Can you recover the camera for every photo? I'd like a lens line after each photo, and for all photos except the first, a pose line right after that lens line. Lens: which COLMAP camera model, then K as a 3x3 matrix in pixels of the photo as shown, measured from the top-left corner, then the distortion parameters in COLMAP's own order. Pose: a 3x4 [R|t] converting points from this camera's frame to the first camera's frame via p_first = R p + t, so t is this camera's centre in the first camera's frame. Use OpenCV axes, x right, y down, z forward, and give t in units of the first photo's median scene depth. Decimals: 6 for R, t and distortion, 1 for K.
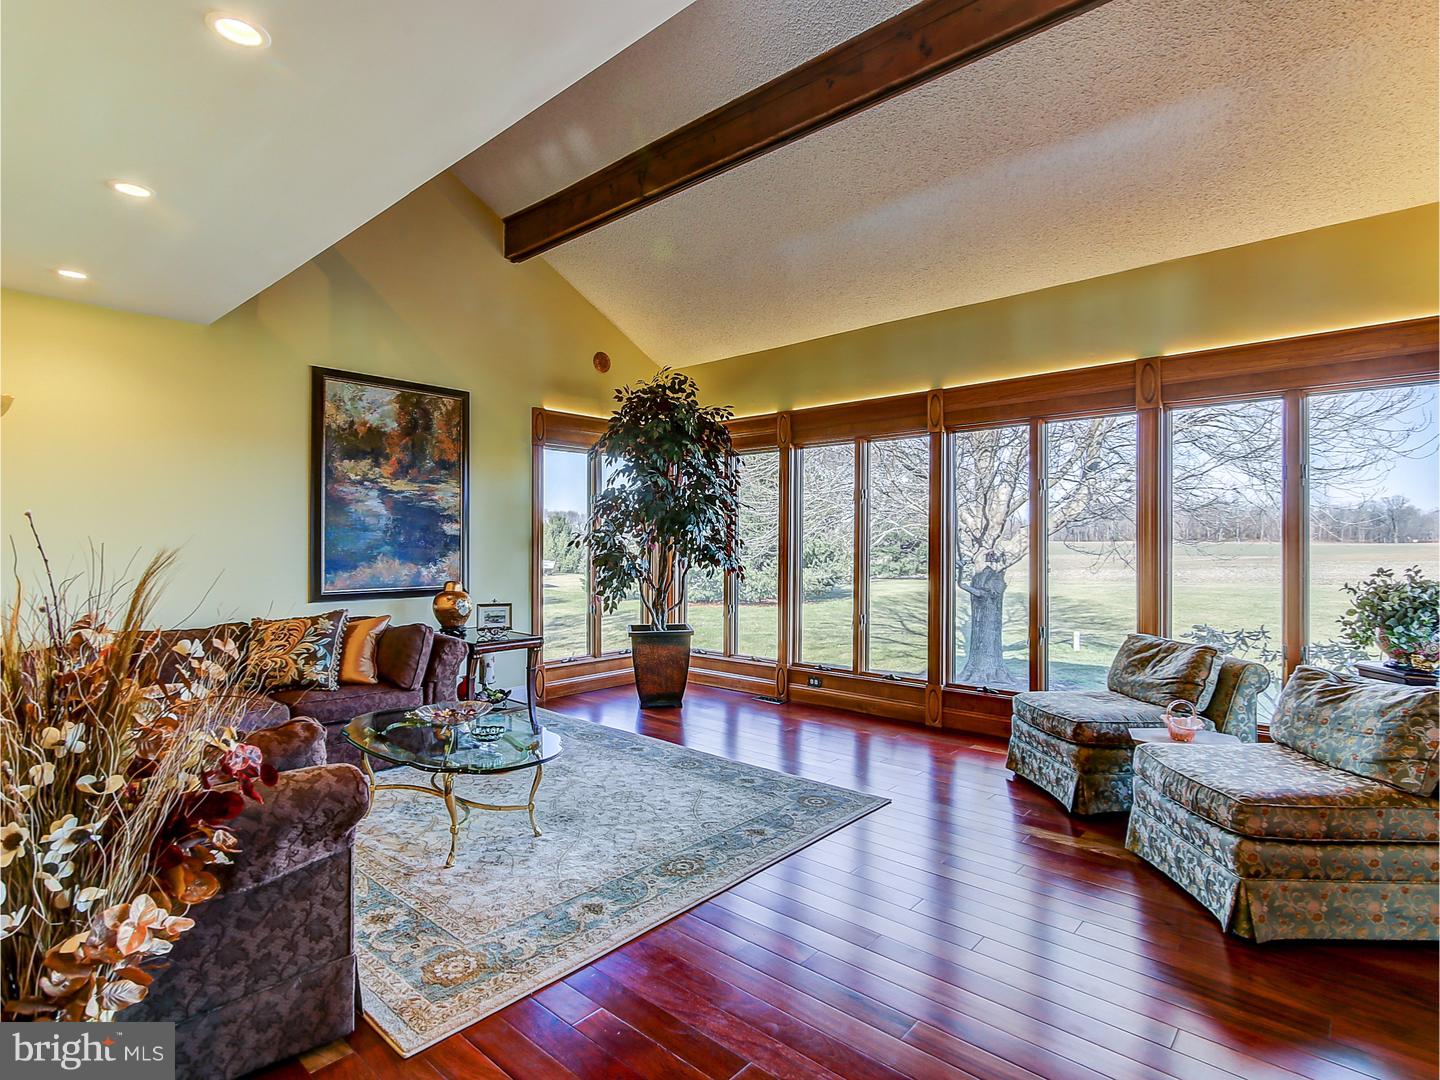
lens RADIAL K [[737.3, 0, 721.5], [0, 737.3, 540.8], [0, 0, 1]] dist [-0.000002, 0.002022]
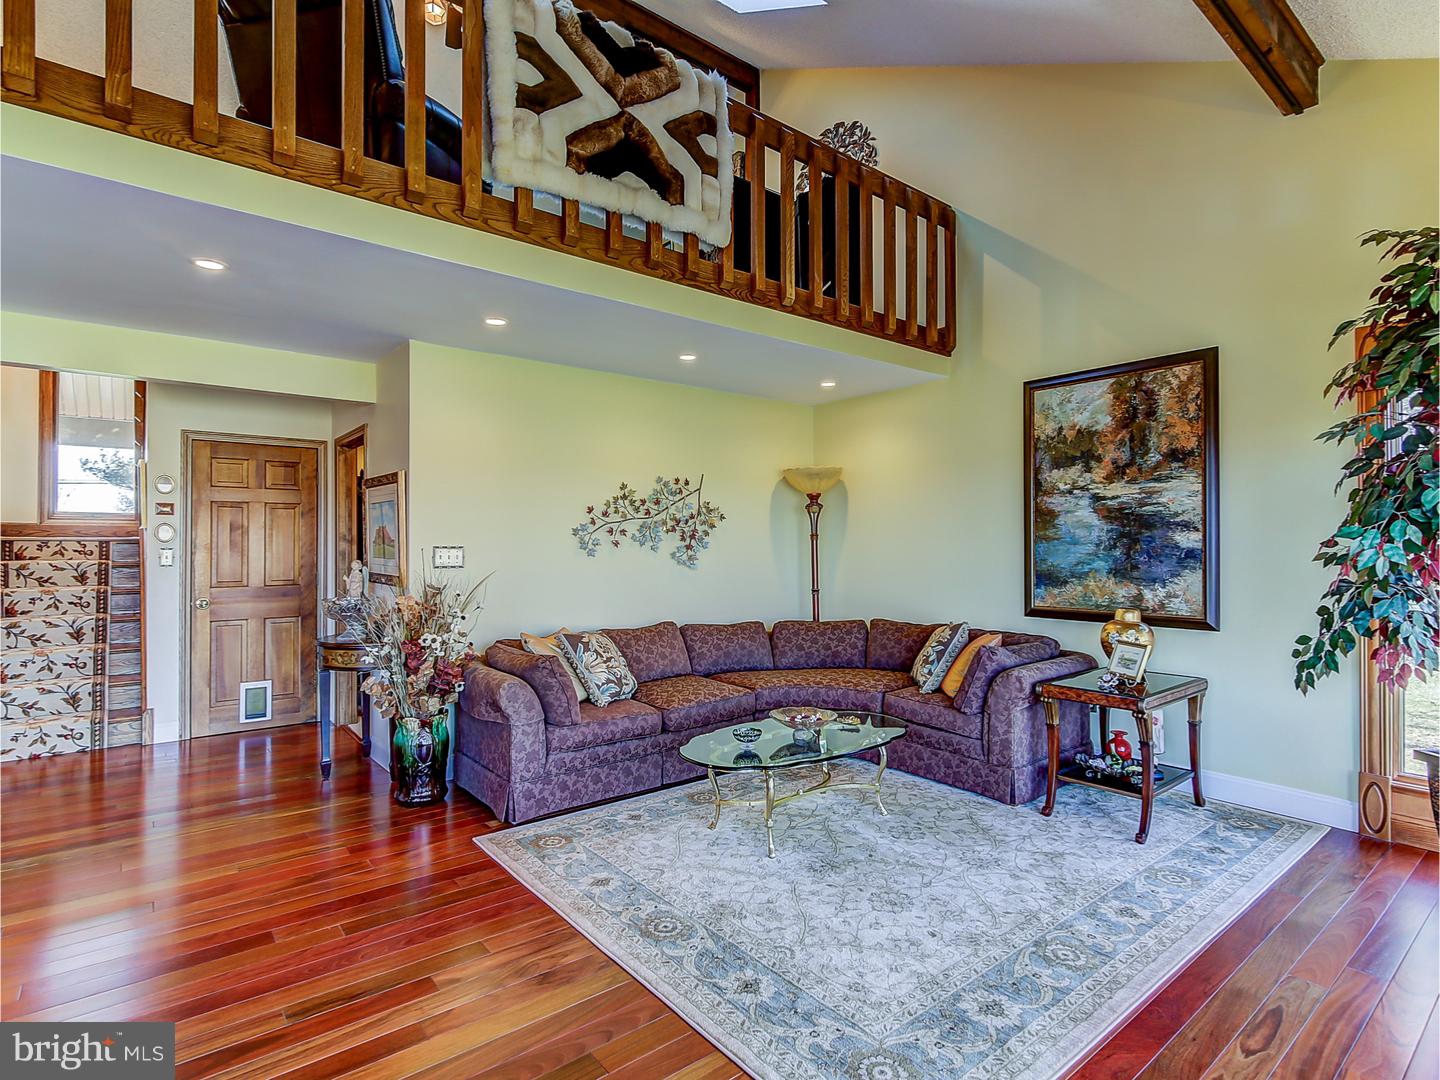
lens RADIAL K [[737.3, 0, 721.5], [0, 737.3, 540.5], [0, 0, 1]] dist [-0.000002, 0.002022]
pose [[-0.162058, -0.007613, -0.986752, 0.481014], [0.004488, 0.999954, -0.008452, -0.011996], [0.986771, -0.005798, -0.162016, 0.708805]]
